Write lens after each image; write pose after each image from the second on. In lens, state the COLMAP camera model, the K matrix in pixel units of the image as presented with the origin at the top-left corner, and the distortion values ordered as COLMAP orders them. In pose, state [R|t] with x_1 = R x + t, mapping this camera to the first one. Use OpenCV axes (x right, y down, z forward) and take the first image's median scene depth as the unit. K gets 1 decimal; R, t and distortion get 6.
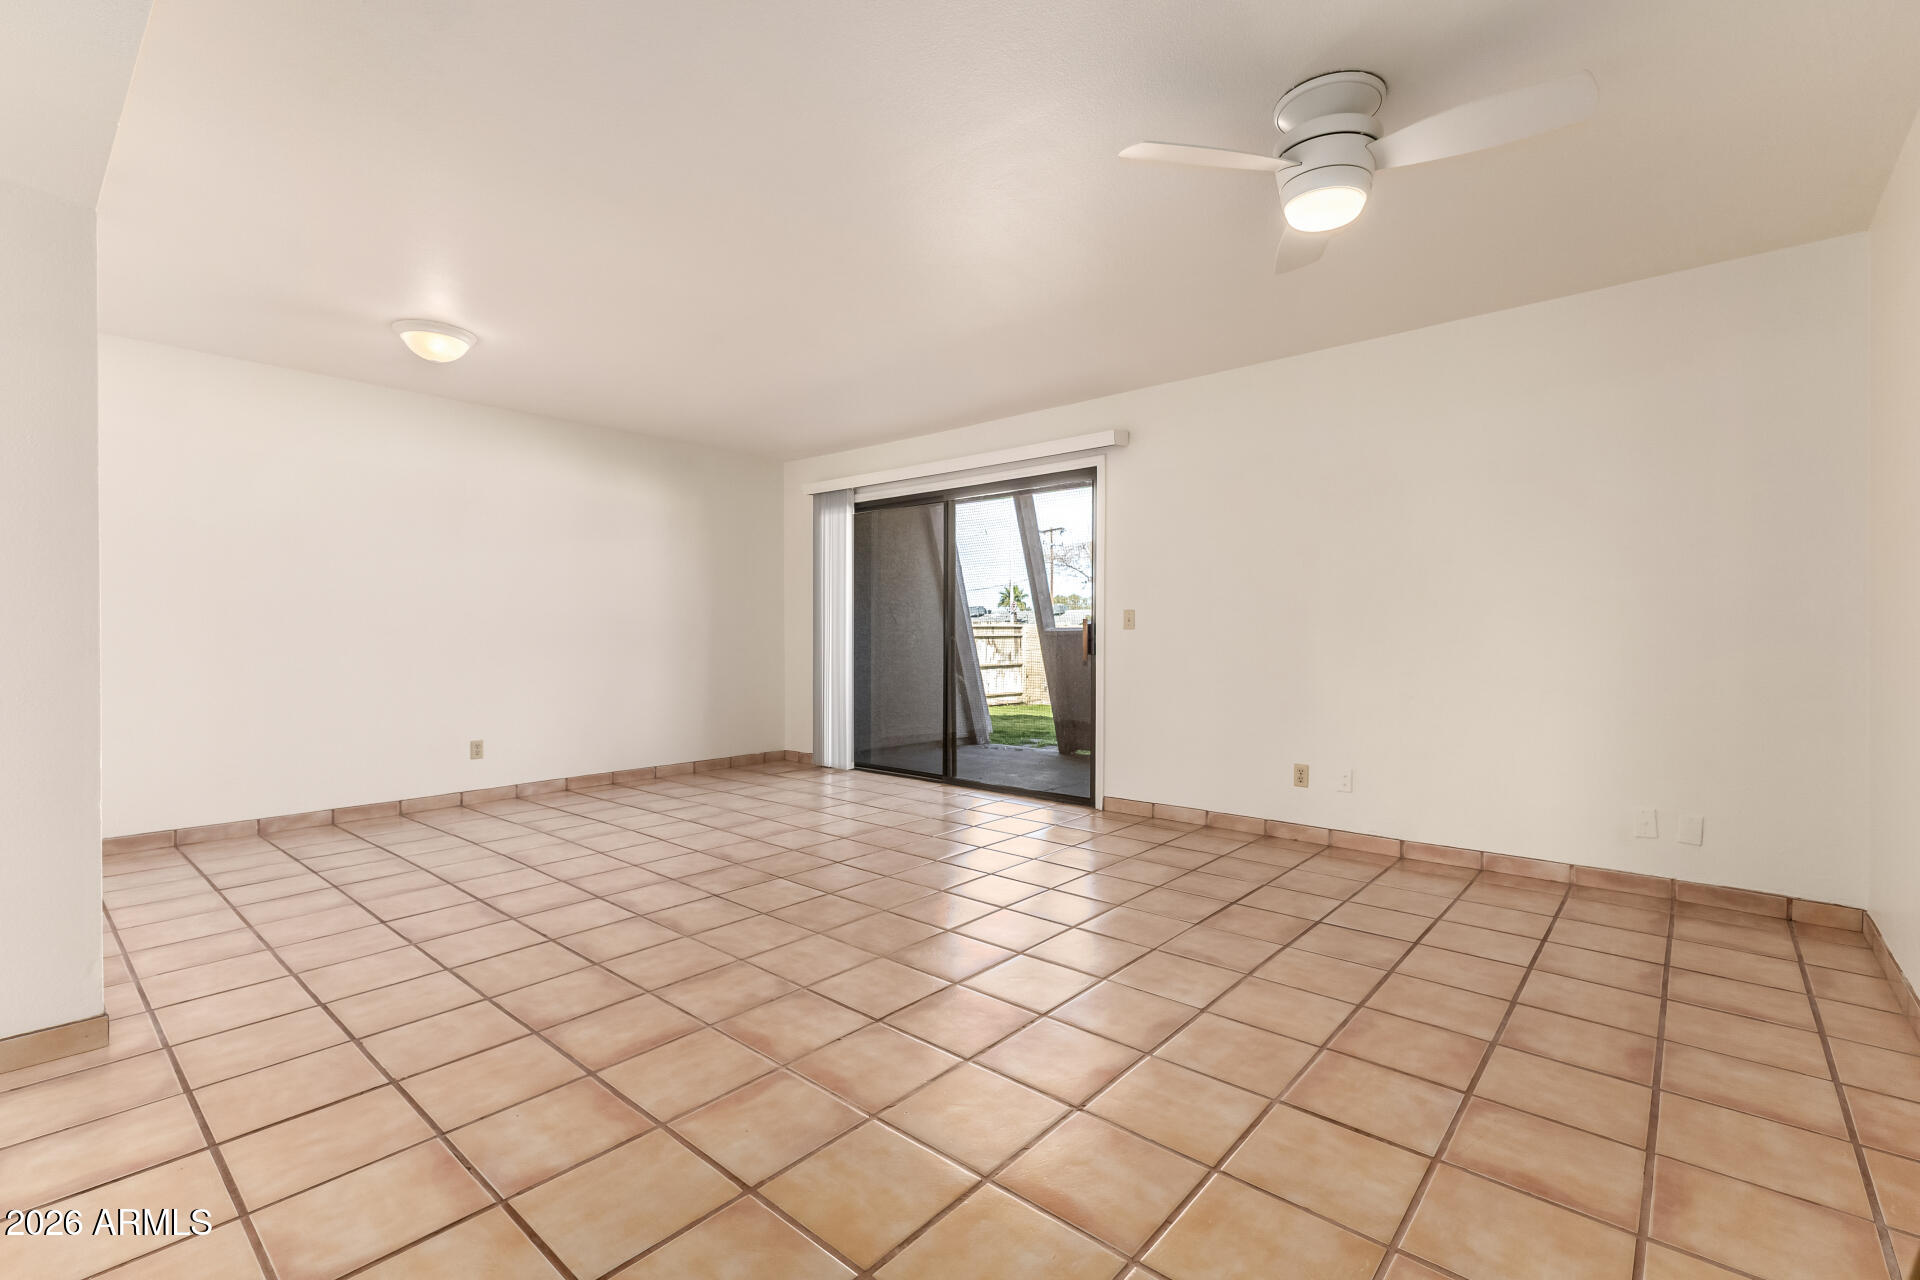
lens RADIAL K [[845.5, 0, 946.5], [0, 845.5, 627.1], [0, 0, 1]] dist [0.009574, -0.004186]
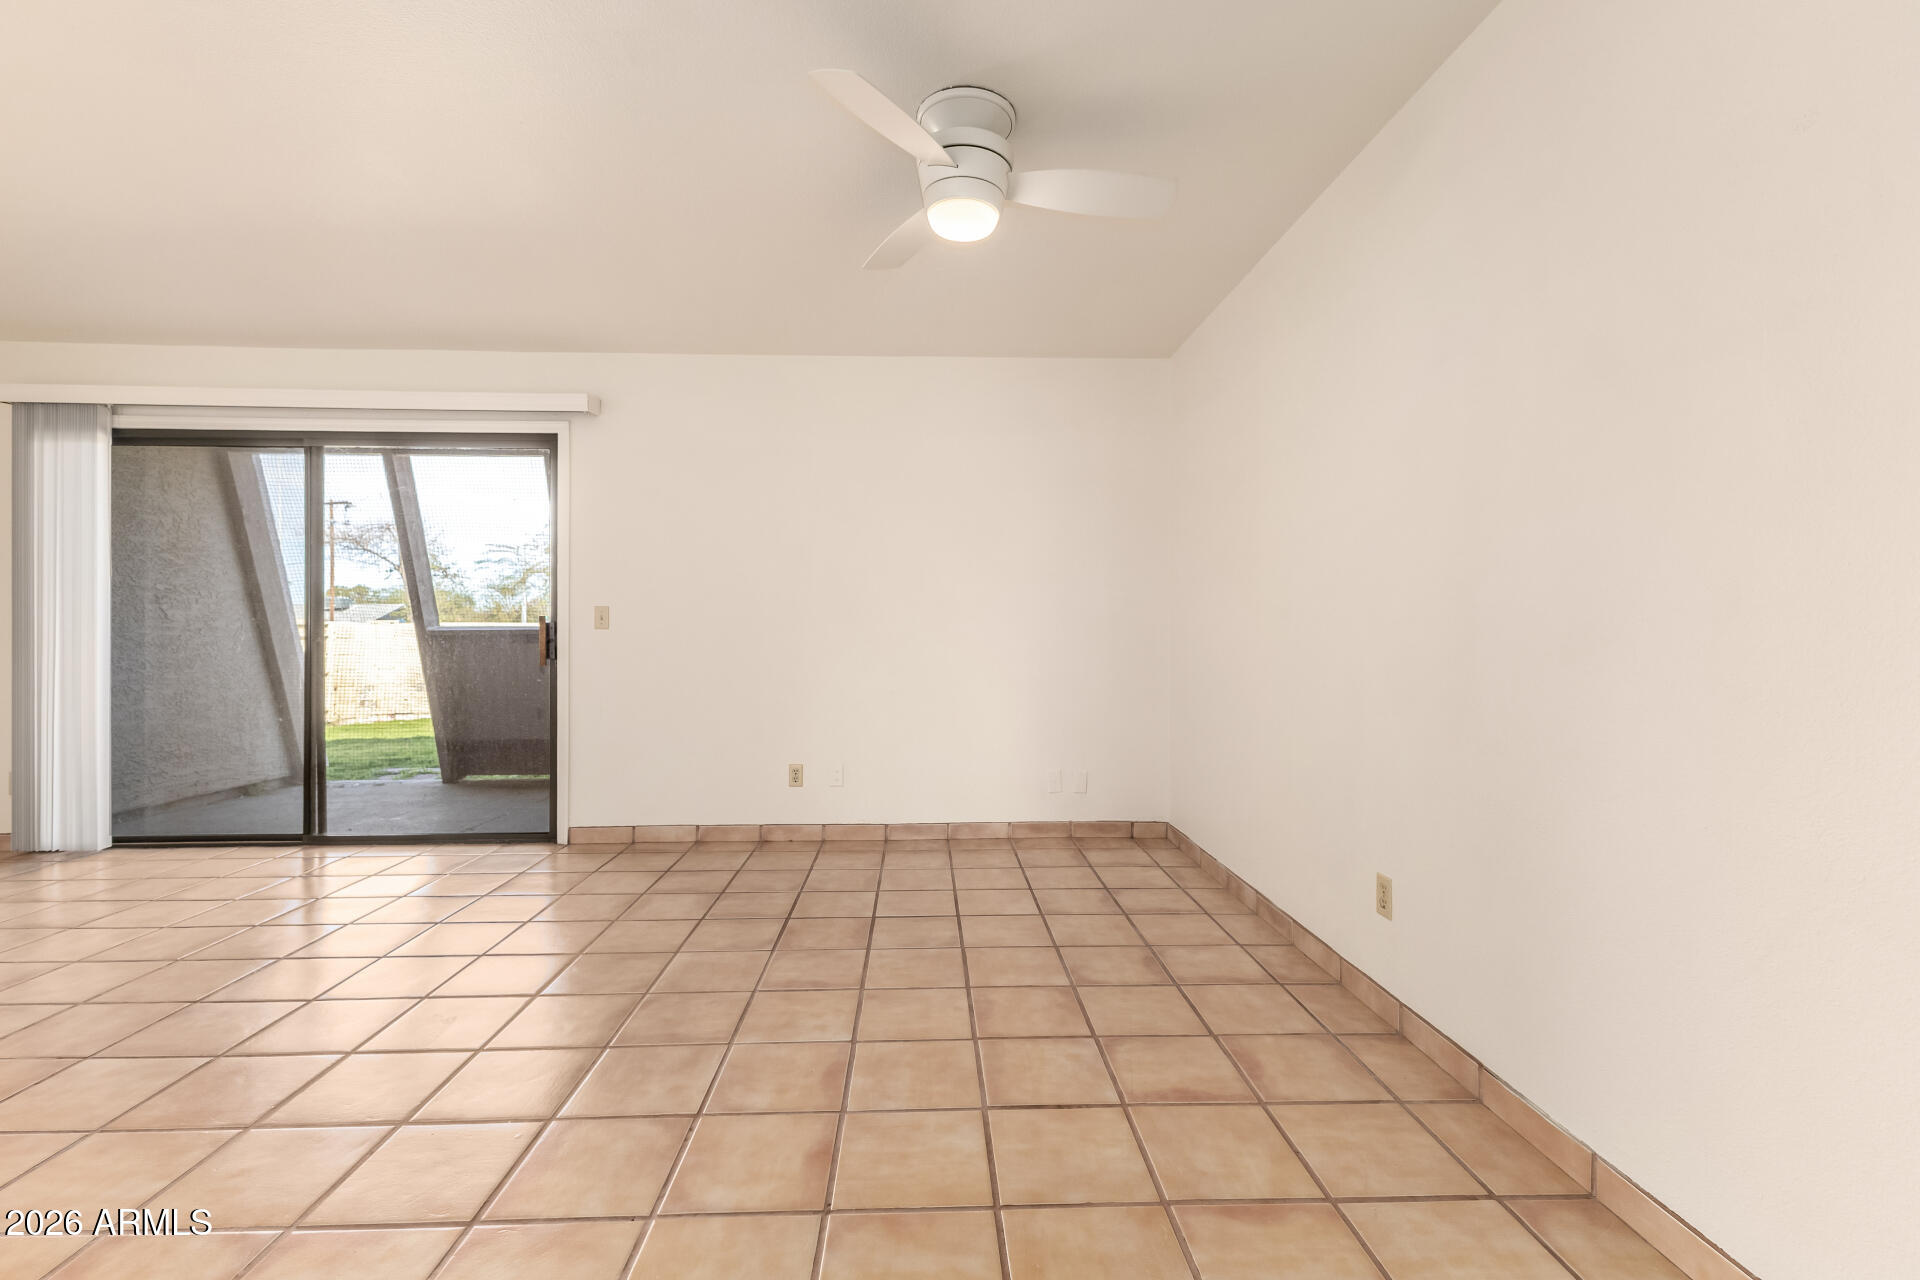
lens RADIAL K [[845.5, 0, 964.7], [0, 845.5, 644.6], [0, 0, 1]] dist [0.009574, -0.004186]
pose [[0.715596, -0.008287, 0.698465, -0.161582], [-0.006660, 0.999803, 0.018686, -0.001797], [-0.698483, -0.018024, 0.715400, 0.160659]]
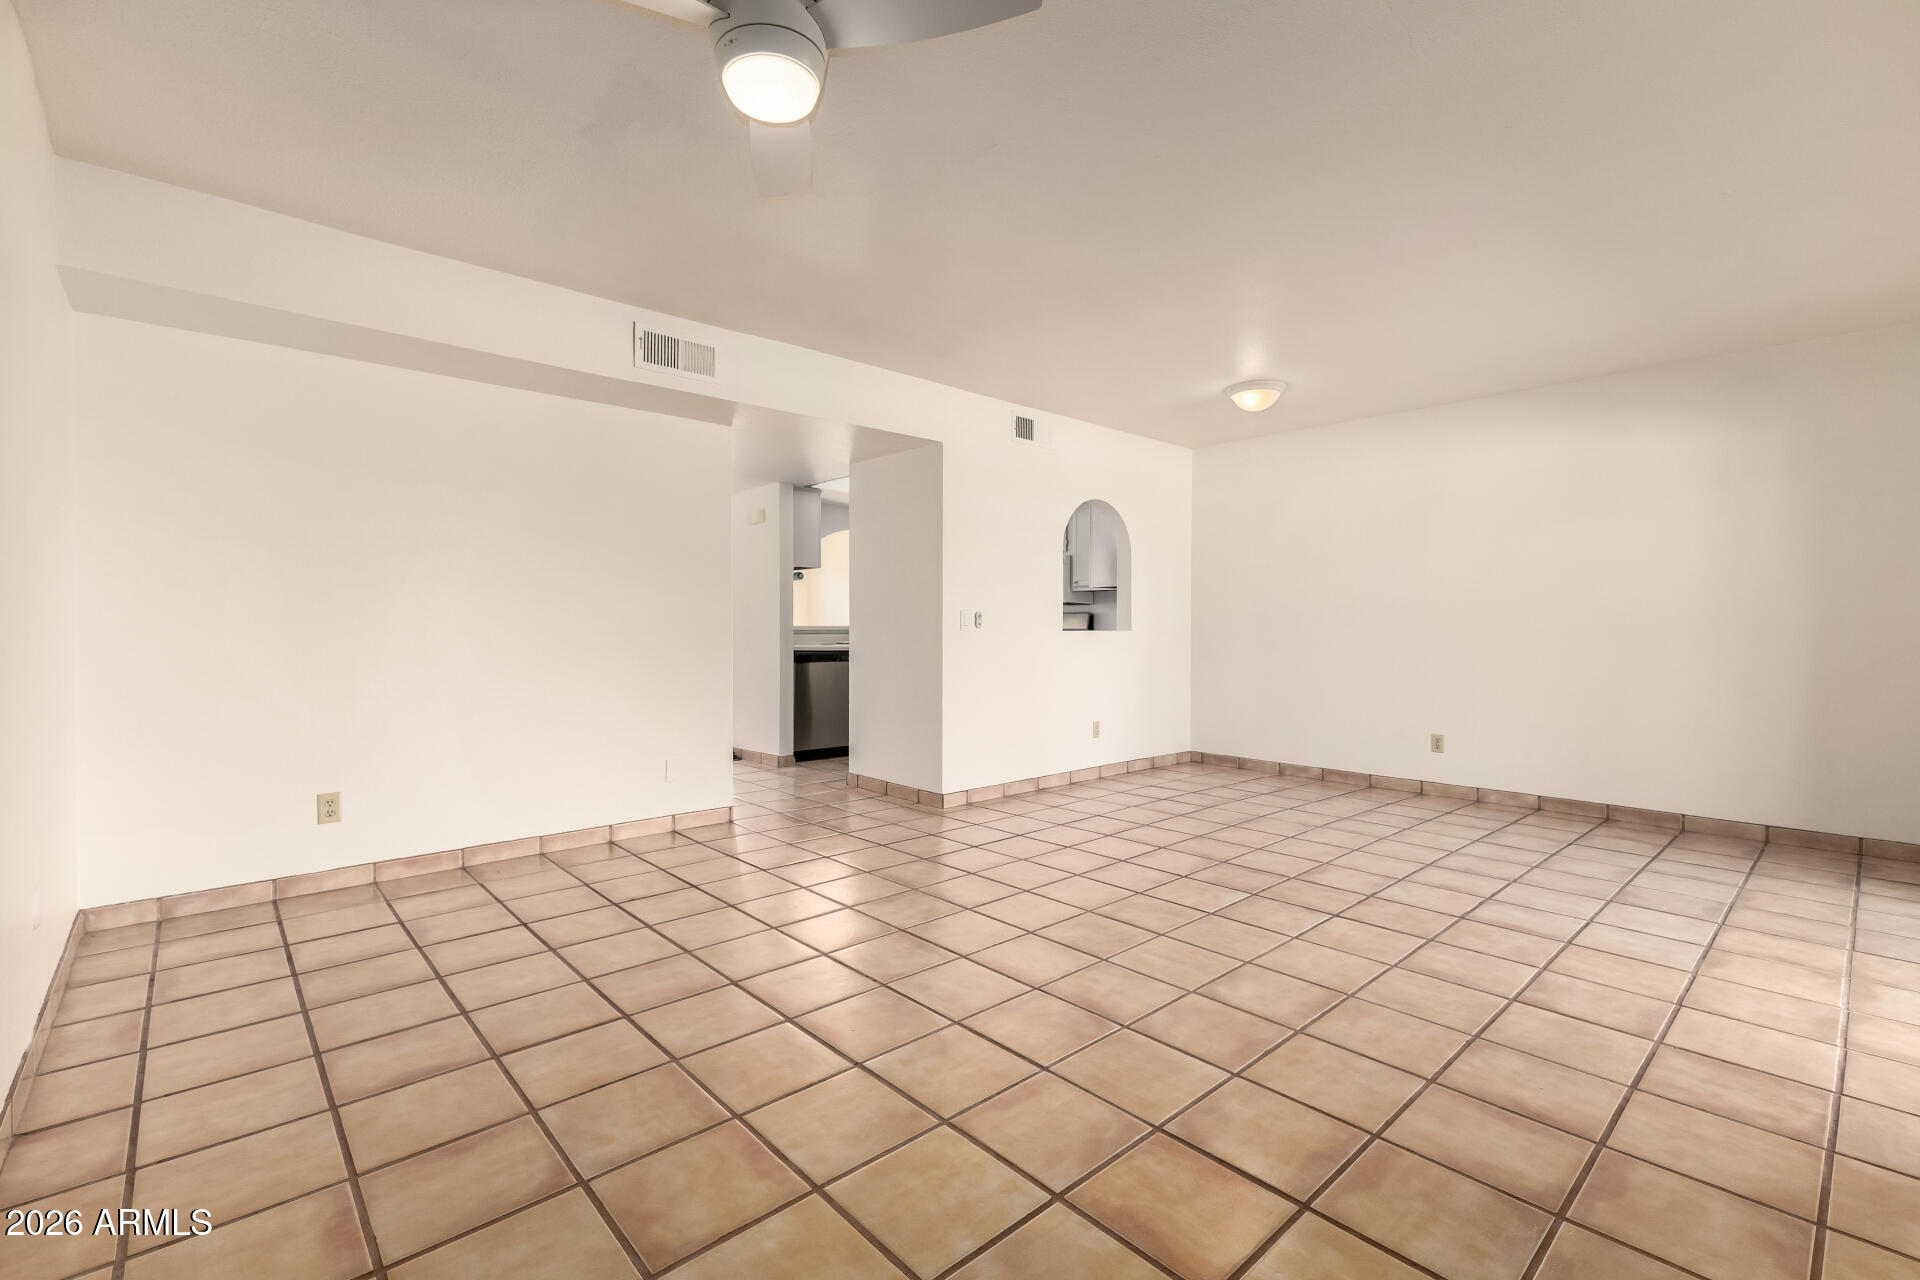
lens RADIAL K [[845.5, 0, 977.1], [0, 845.5, 640.6], [0, 0, 1]] dist [0.009574, -0.004186]
pose [[-0.103219, 0.016914, -0.994515, 0.723448], [0.002265, 0.999857, 0.016770, 0.001997], [0.994656, -0.000522, -0.103243, 0.763064]]
